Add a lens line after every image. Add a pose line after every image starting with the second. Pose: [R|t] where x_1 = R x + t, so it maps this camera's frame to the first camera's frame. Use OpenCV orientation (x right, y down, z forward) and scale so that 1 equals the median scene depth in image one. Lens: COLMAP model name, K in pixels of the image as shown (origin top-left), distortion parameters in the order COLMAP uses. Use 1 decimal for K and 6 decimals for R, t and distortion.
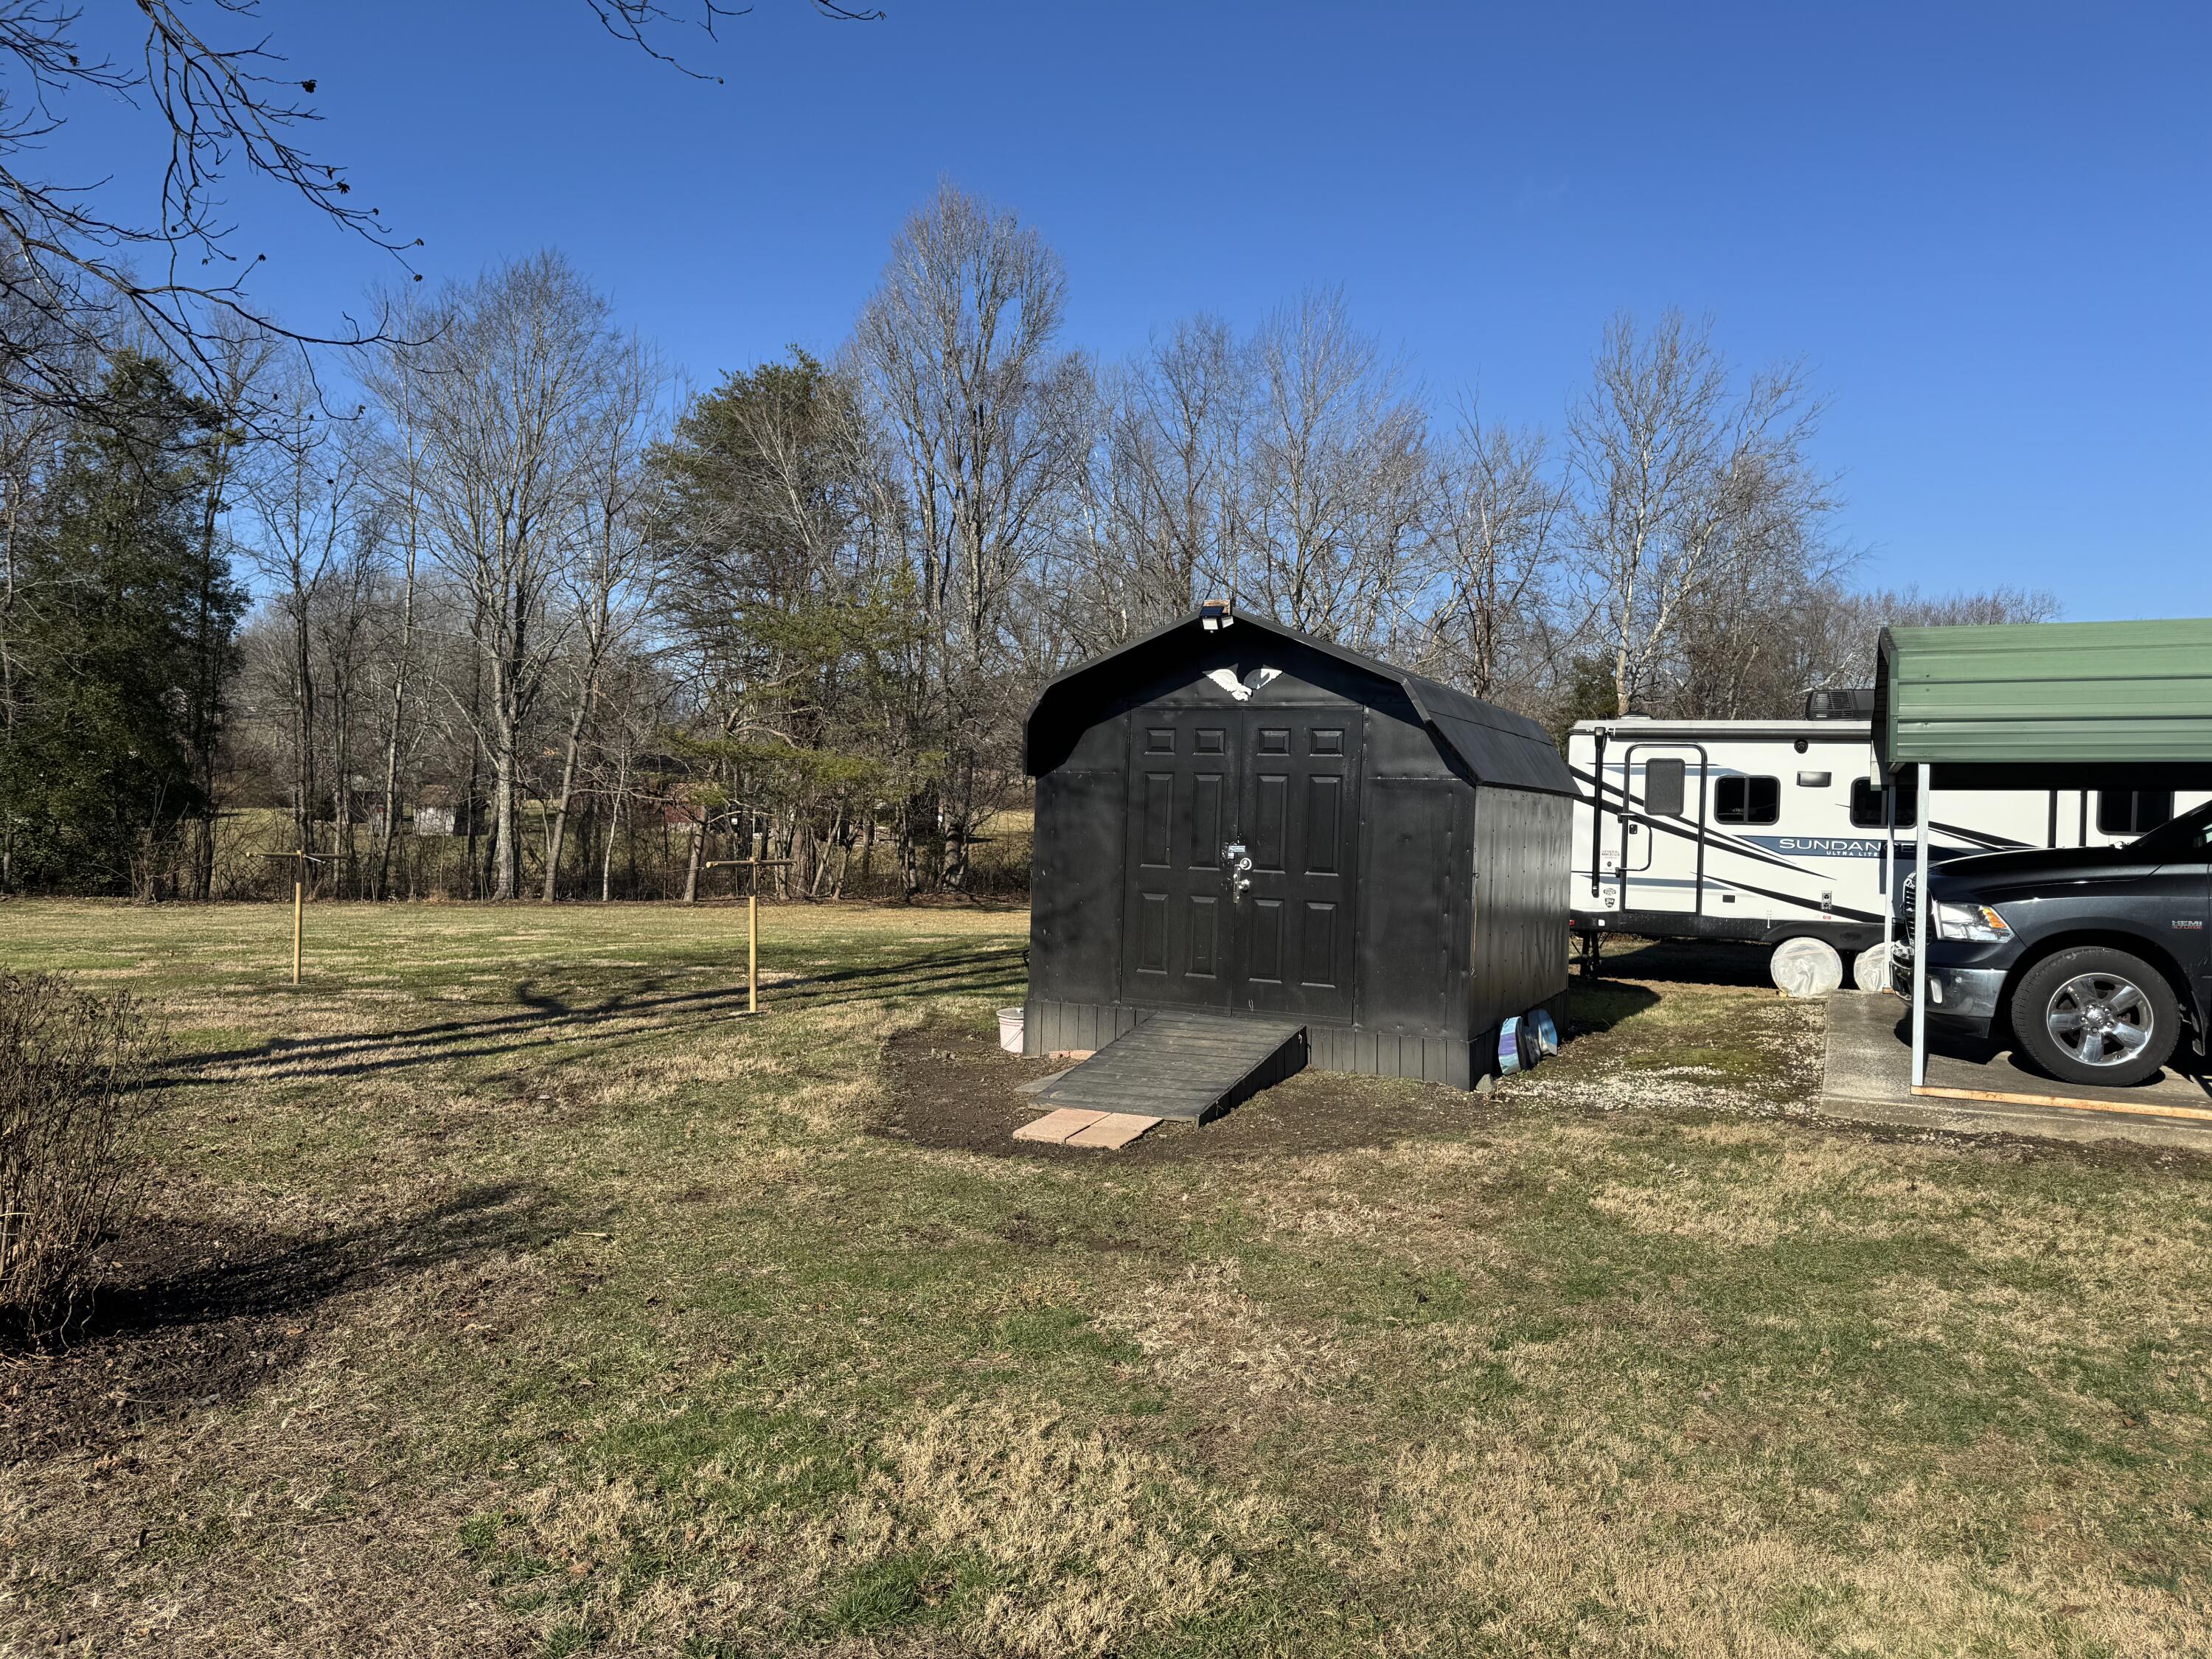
lens RADIAL K [[1557.7, 0, 1105.1], [0, 1557.7, 833.5], [0, 0, 1]] dist [0.045415, -0.057567]
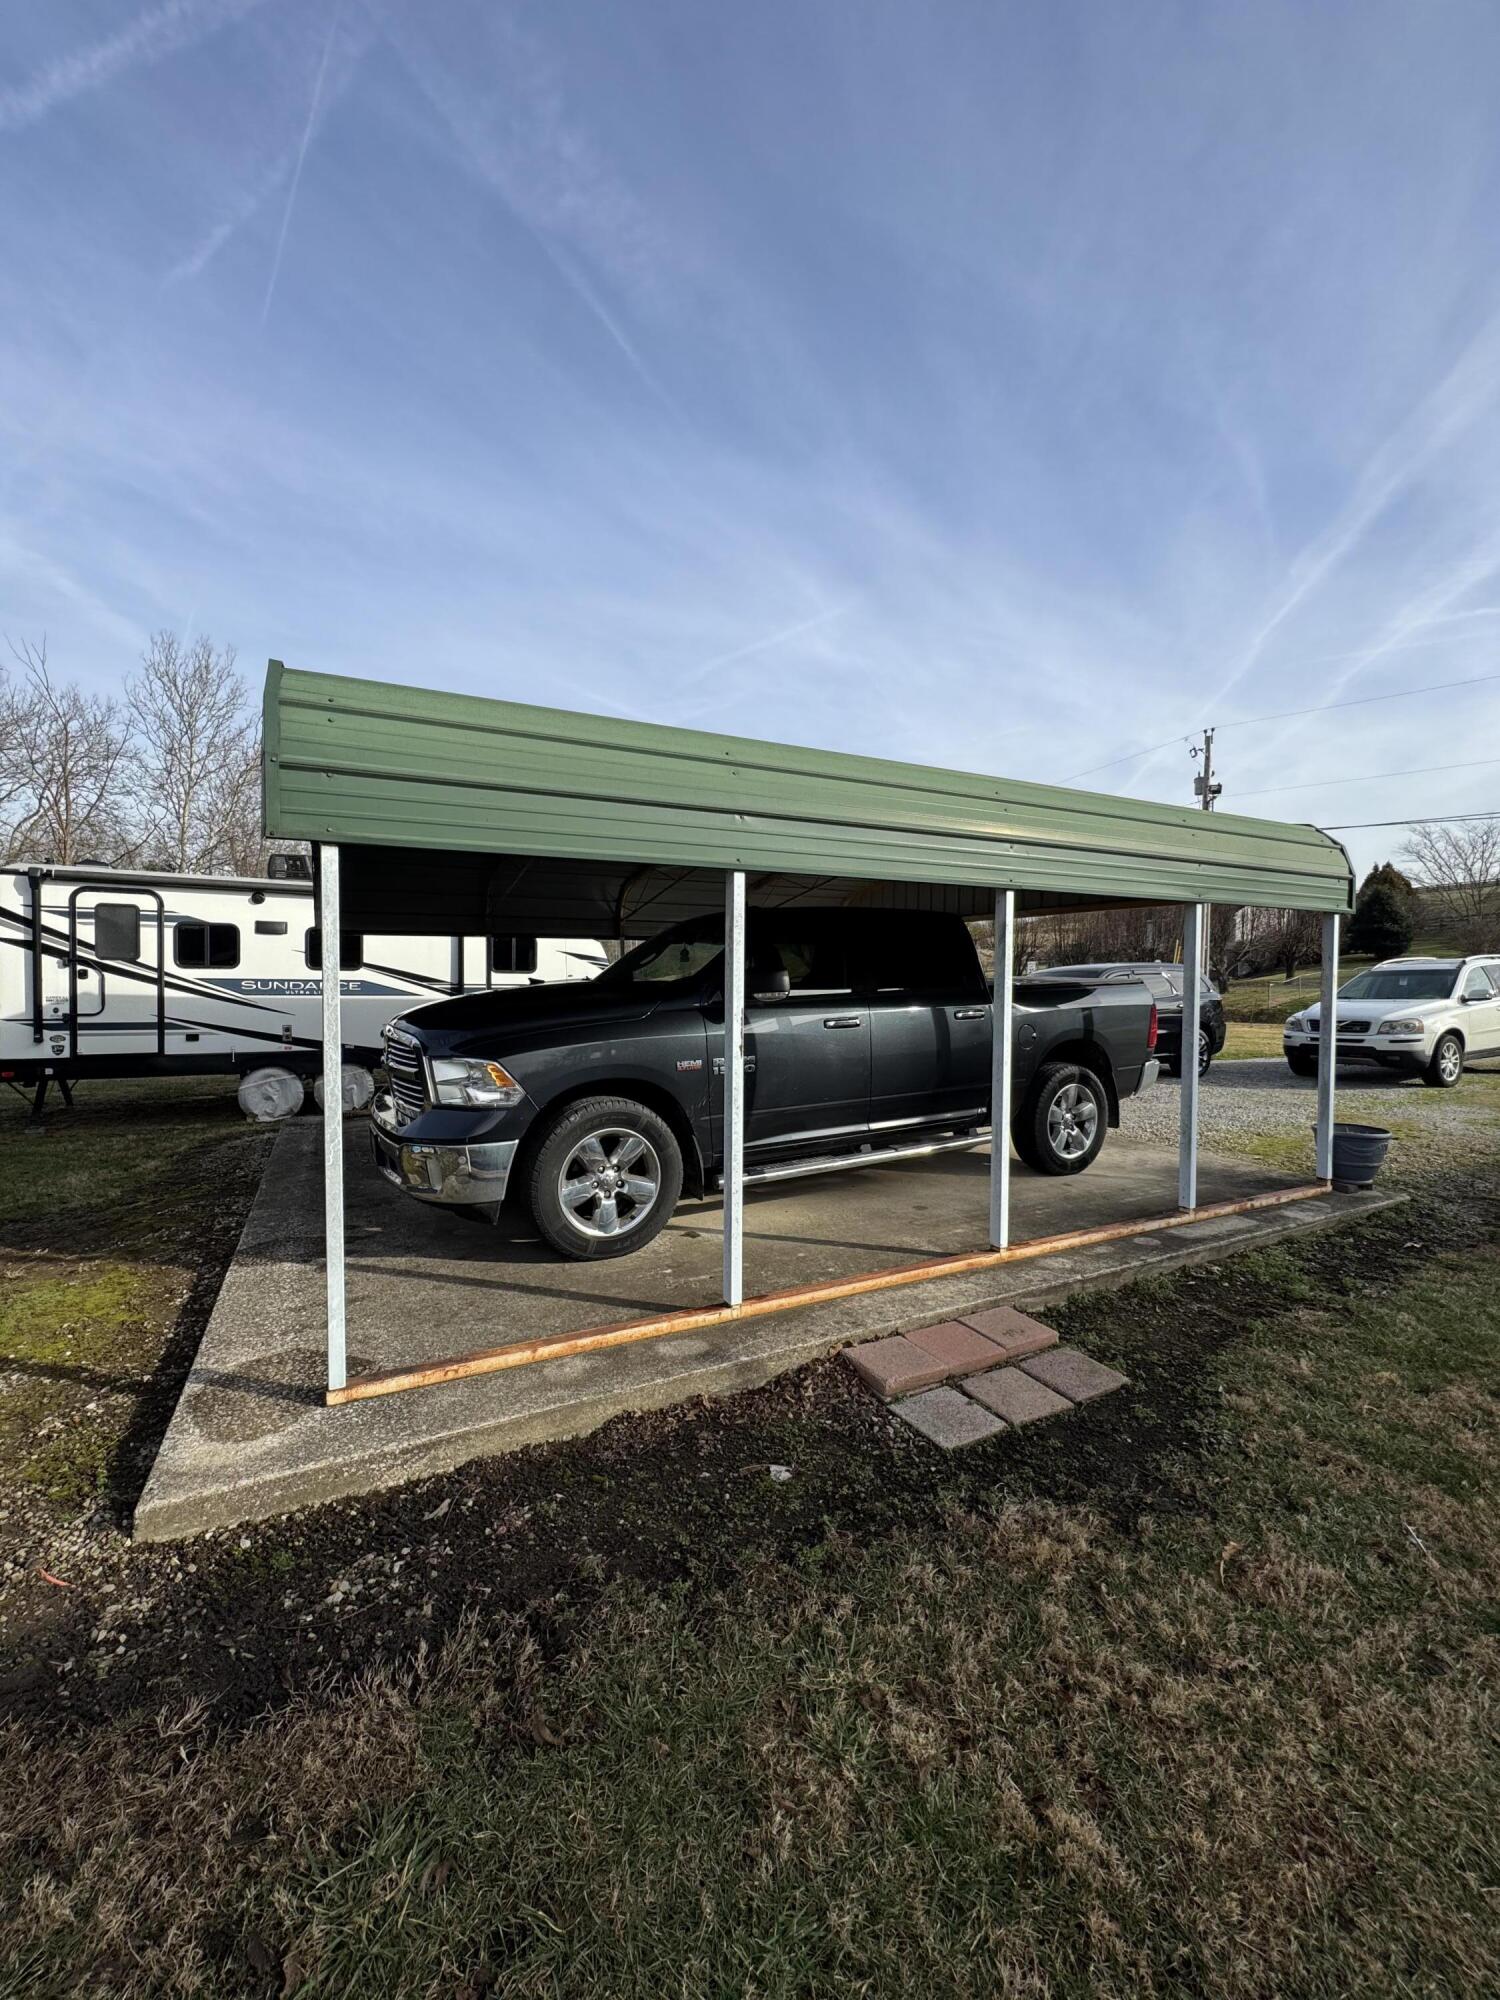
lens RADIAL K [[797.2, 0, 748.9], [0, 797.2, 1009.8], [0, 0, 1]] dist [-0.007264, 0.000990]
pose [[0.578157, -0.047579, 0.814537, 0.175635], [0.014917, 0.998748, 0.047751, 0.002221], [-0.815789, -0.015457, 0.578143, 0.374185]]
